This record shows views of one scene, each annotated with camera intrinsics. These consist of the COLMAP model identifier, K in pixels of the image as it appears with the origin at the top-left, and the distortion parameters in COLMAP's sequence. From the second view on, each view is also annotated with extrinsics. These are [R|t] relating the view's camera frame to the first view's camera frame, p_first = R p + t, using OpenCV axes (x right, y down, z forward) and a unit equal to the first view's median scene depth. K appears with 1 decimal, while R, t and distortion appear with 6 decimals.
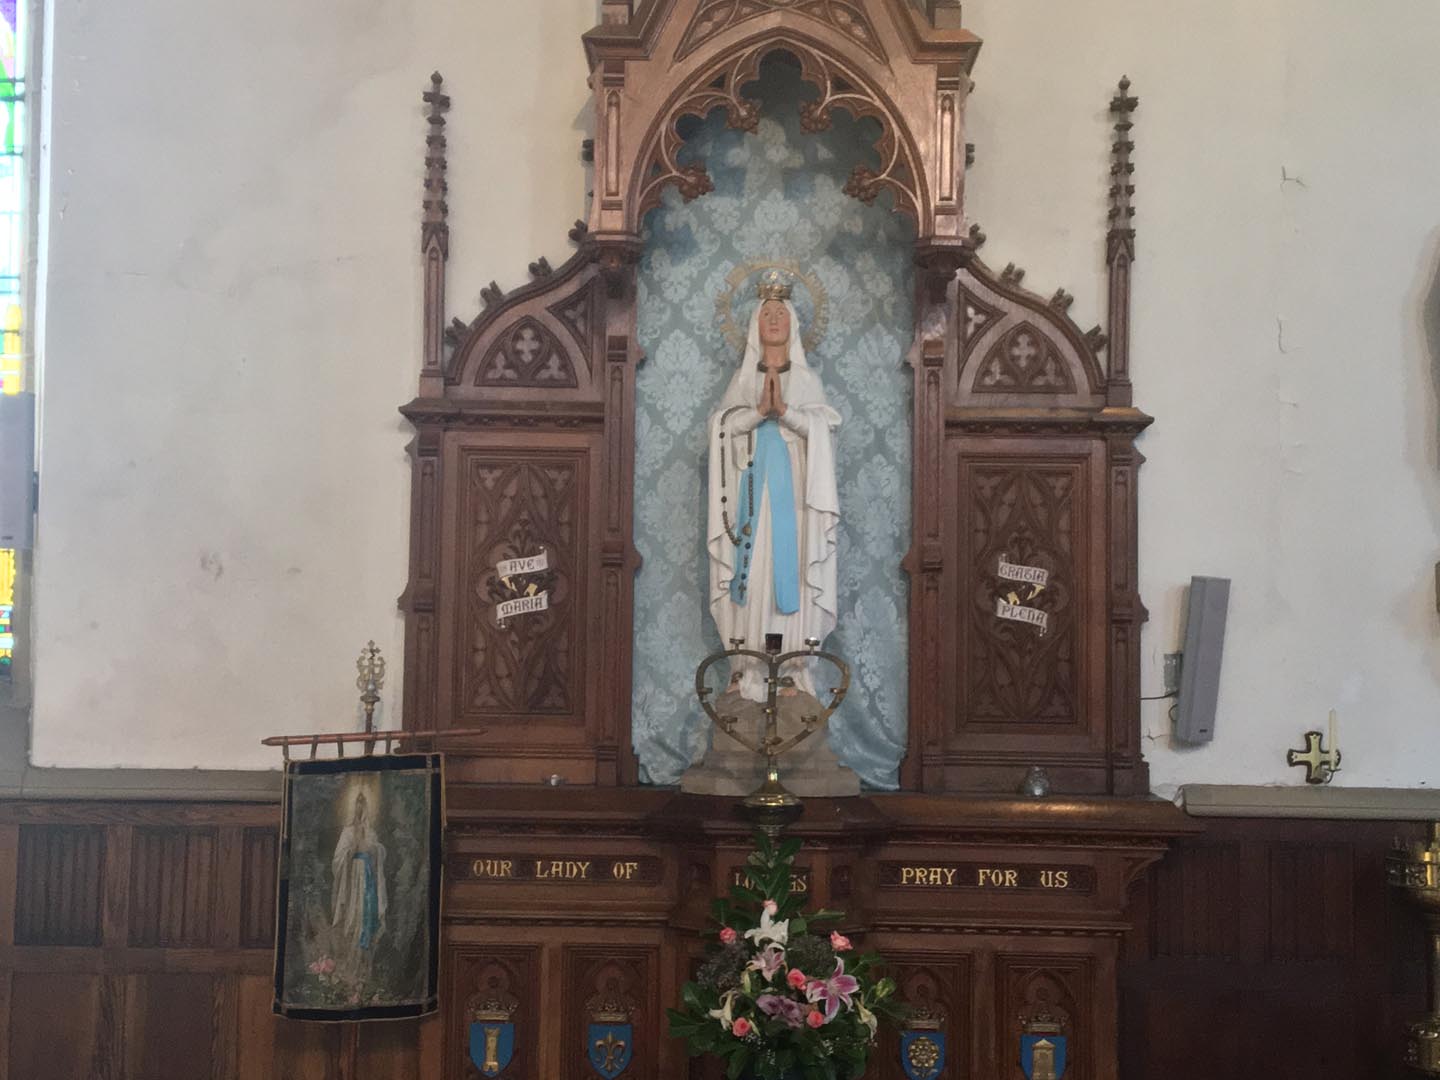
lens RADIAL K [[2025.8, 0, 720.3], [0, 2025.8, 537.9], [0, 0, 1]] dist [0.075398, 0.000000]
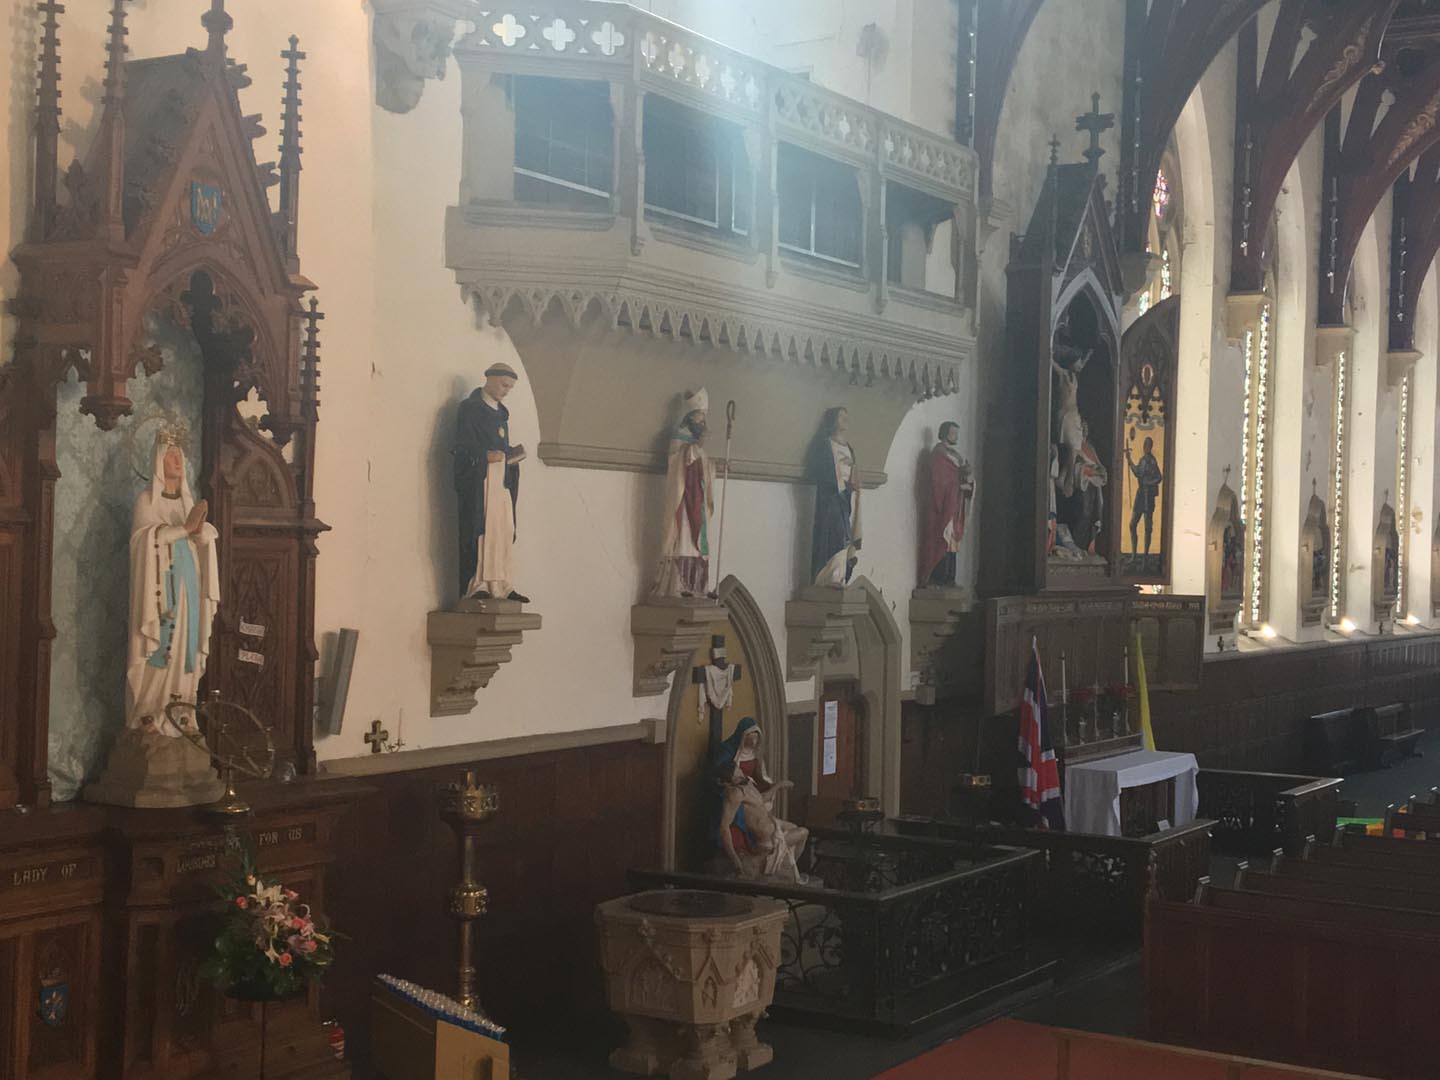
lens RADIAL K [[2025.8, 0, 722.1], [0, 2025.8, 535.8], [0, 0, 1]] dist [0.075398, 0.000000]
pose [[0.509562, 0.000569, 0.860434, -0.944645], [-0.072555, 0.996467, 0.042309, -0.136940], [-0.857369, -0.083988, 0.507803, -0.029202]]
